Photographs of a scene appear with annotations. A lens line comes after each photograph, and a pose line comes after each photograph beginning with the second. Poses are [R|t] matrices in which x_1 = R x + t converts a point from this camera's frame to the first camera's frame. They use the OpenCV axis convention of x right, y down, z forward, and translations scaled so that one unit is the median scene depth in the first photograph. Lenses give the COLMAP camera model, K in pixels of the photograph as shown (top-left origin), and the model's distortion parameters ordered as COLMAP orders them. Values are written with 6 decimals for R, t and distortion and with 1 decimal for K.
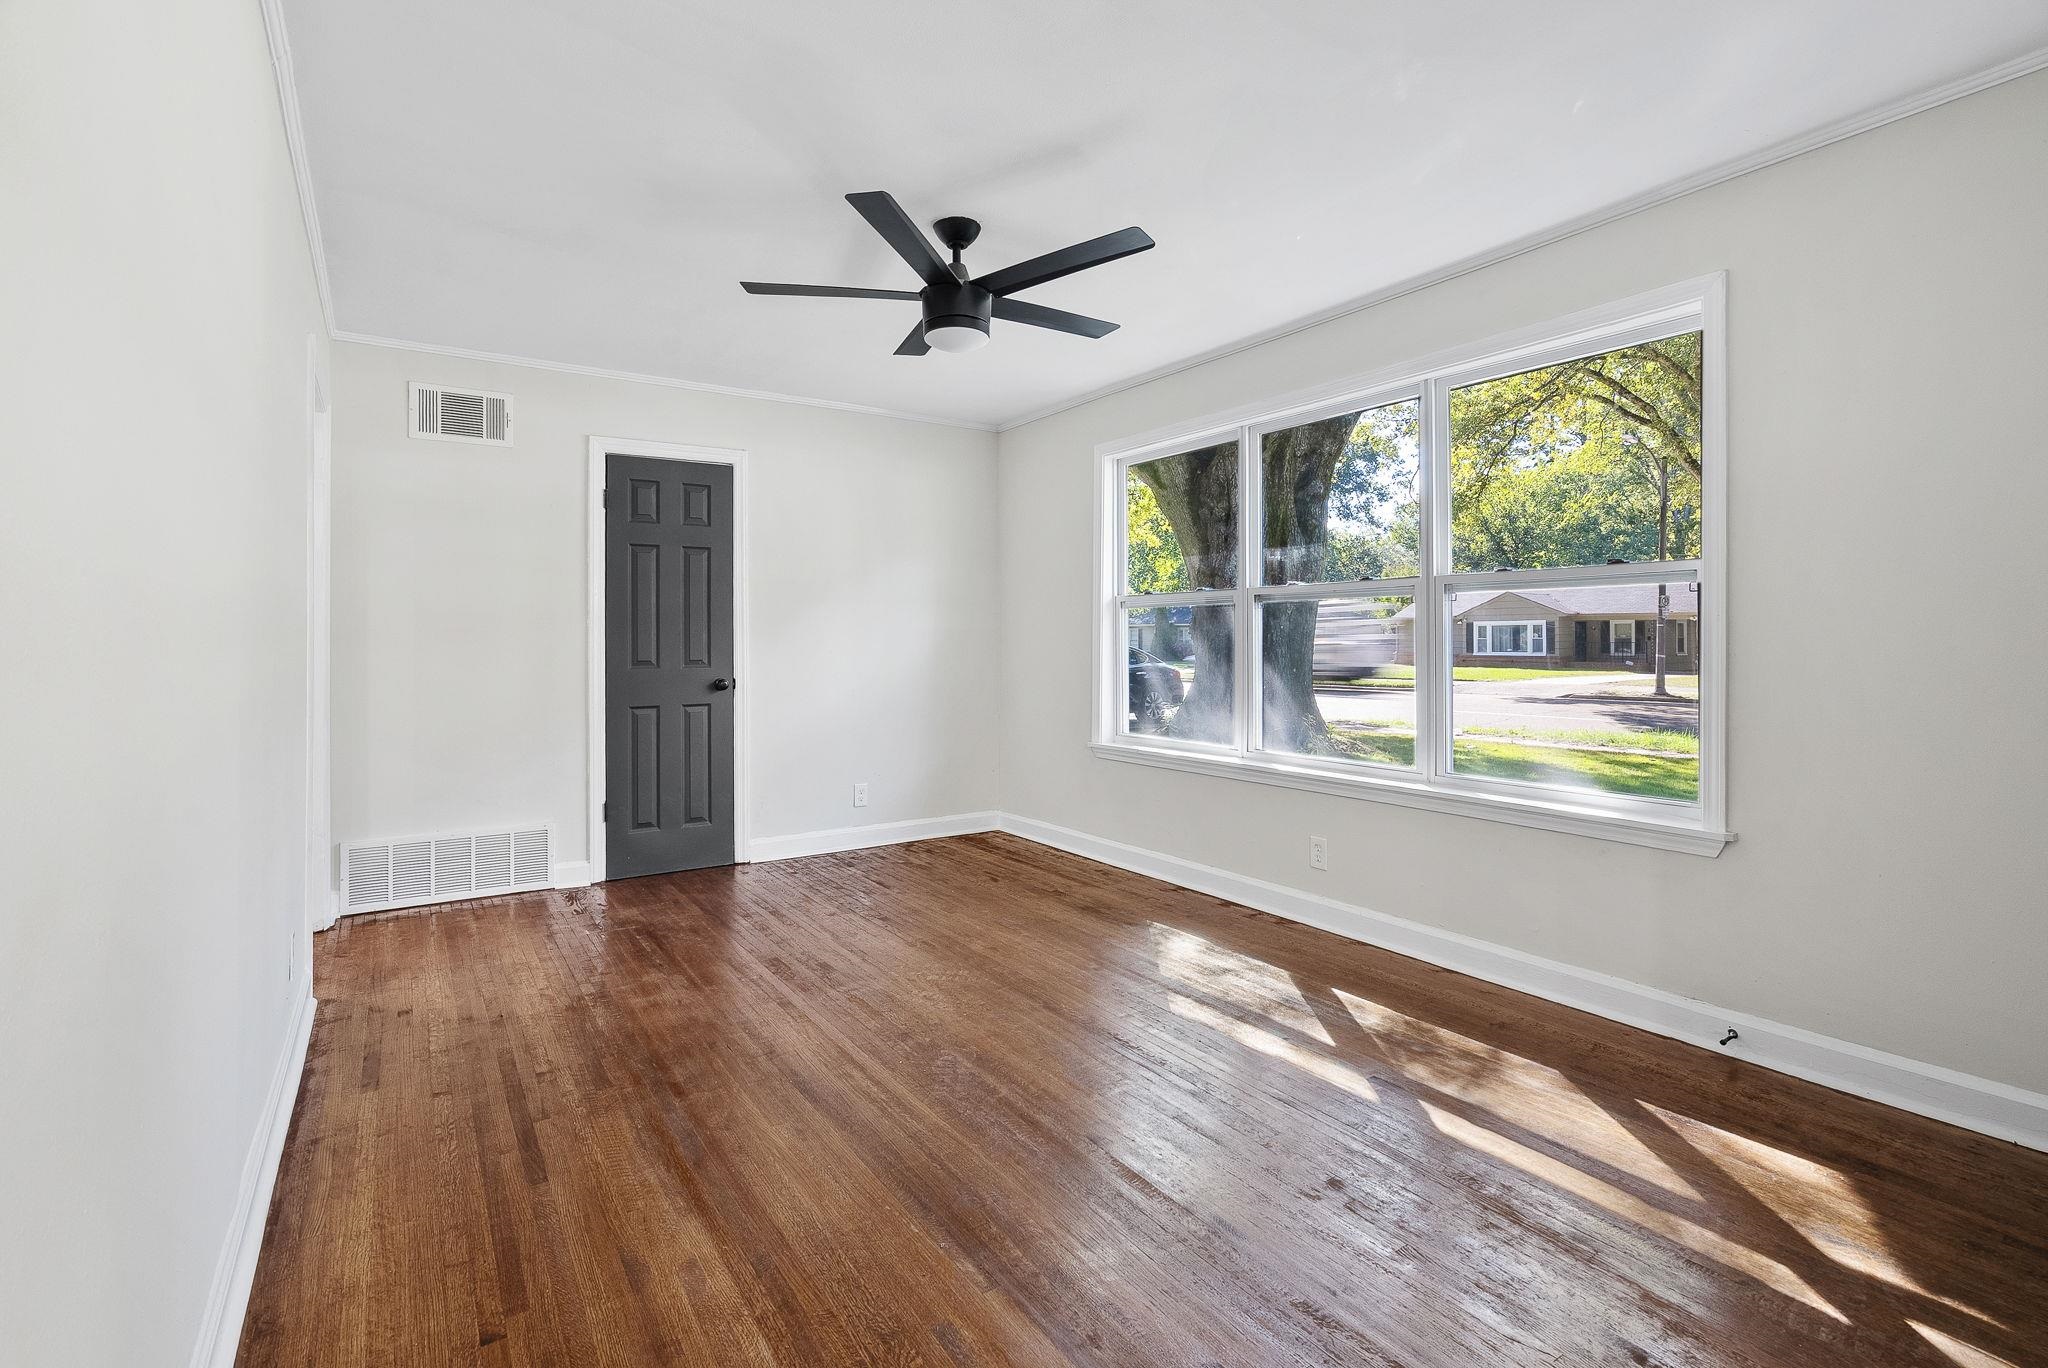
lens RADIAL K [[954.9, 0, 1022.7], [0, 954.9, 636.1], [0, 0, 1]] dist [0.001259, 0.000394]
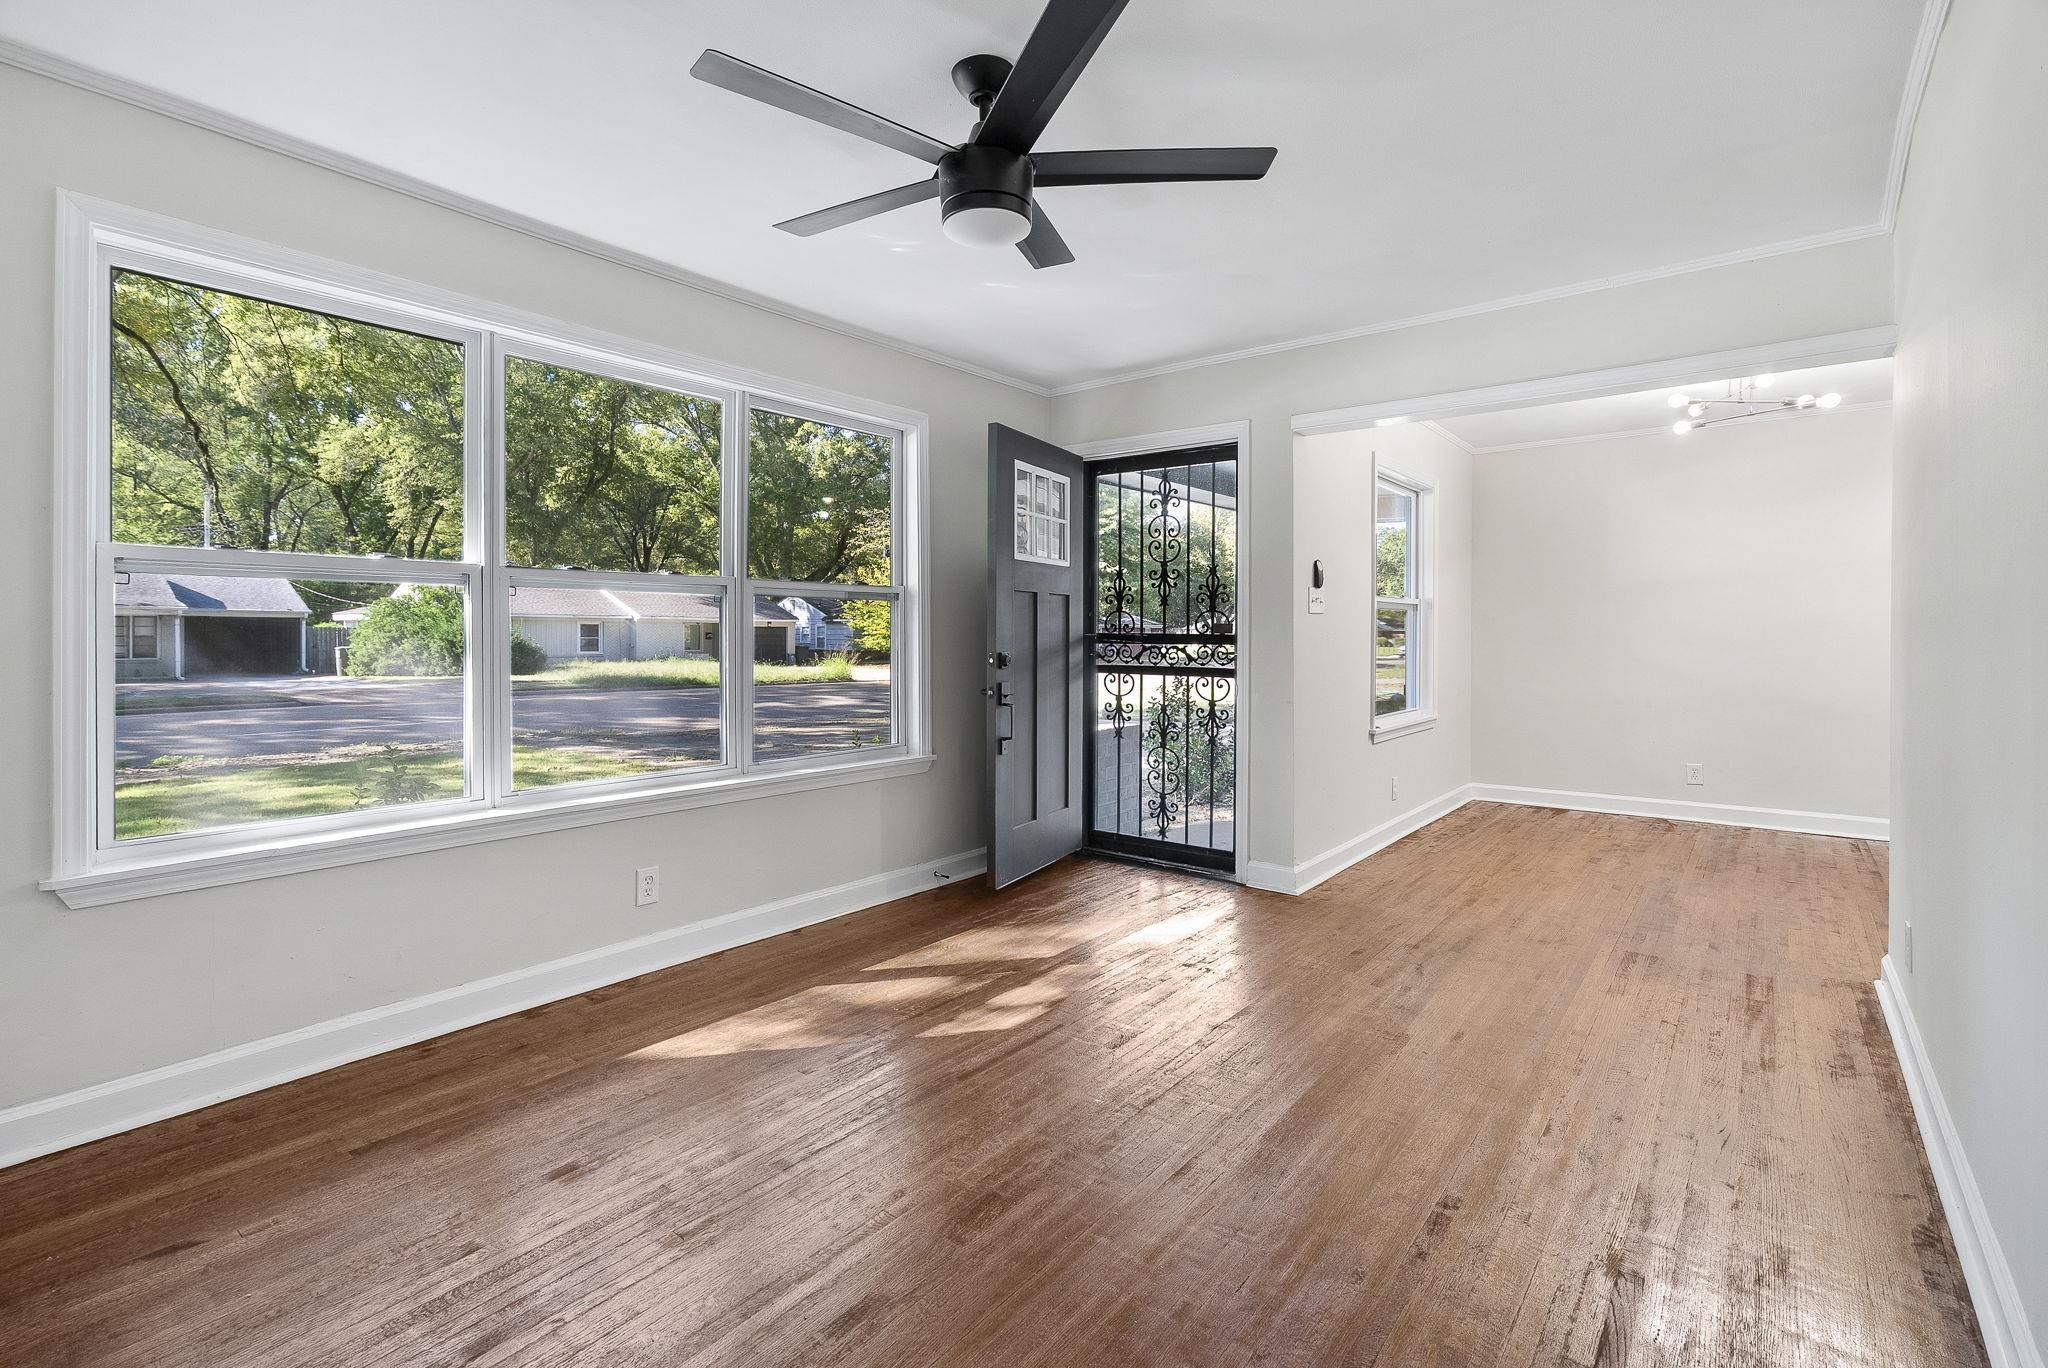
lens RADIAL K [[954.9, 0, 1022.7], [0, 954.9, 636.1], [0, 0, 1]] dist [0.001259, 0.000394]
pose [[-0.311636, 0.003725, 0.950194, -0.798325], [-0.001016, 0.999990, -0.004253, 0.007460], [-0.950201, -0.002291, -0.311629, 1.233506]]
